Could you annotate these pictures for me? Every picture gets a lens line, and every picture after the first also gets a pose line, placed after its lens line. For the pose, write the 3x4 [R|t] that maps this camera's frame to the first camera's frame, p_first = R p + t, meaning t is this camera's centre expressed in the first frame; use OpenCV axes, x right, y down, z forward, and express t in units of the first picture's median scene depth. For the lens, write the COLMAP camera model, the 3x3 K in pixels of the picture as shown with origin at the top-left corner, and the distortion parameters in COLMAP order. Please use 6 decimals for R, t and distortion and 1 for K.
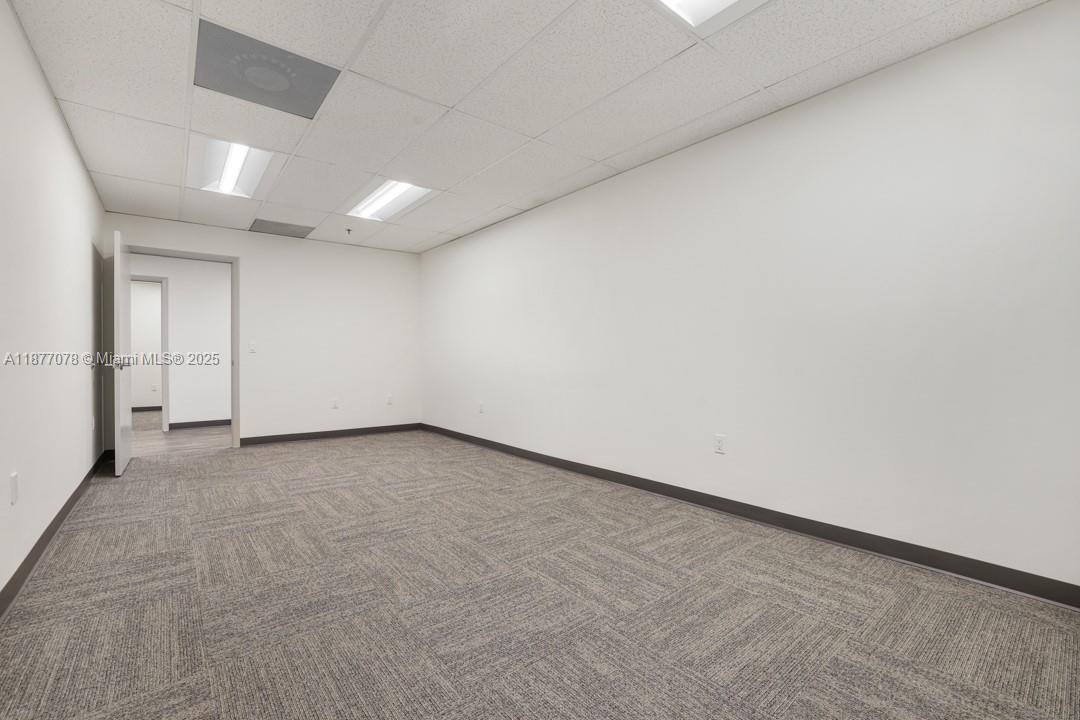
lens RADIAL K [[464.5, 0, 528.7], [0, 464.5, 352.5], [0, 0, 1]] dist [-0.035831, 0.007877]
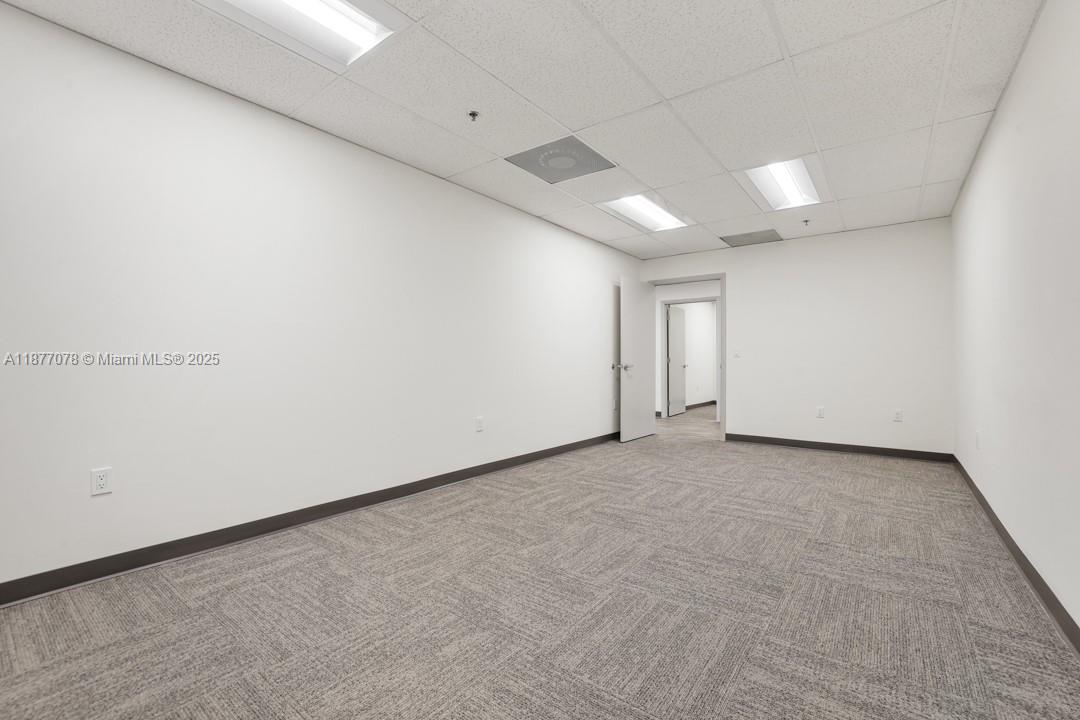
lens RADIAL K [[464.5, 0, 530.4], [0, 464.5, 354.9], [0, 0, 1]] dist [-0.035831, 0.007877]
pose [[0.229379, -0.014858, -0.973224, 0.661023], [0.011659, 0.999854, -0.012517, 0.005354], [0.973267, -0.008475, 0.229519, 0.488653]]
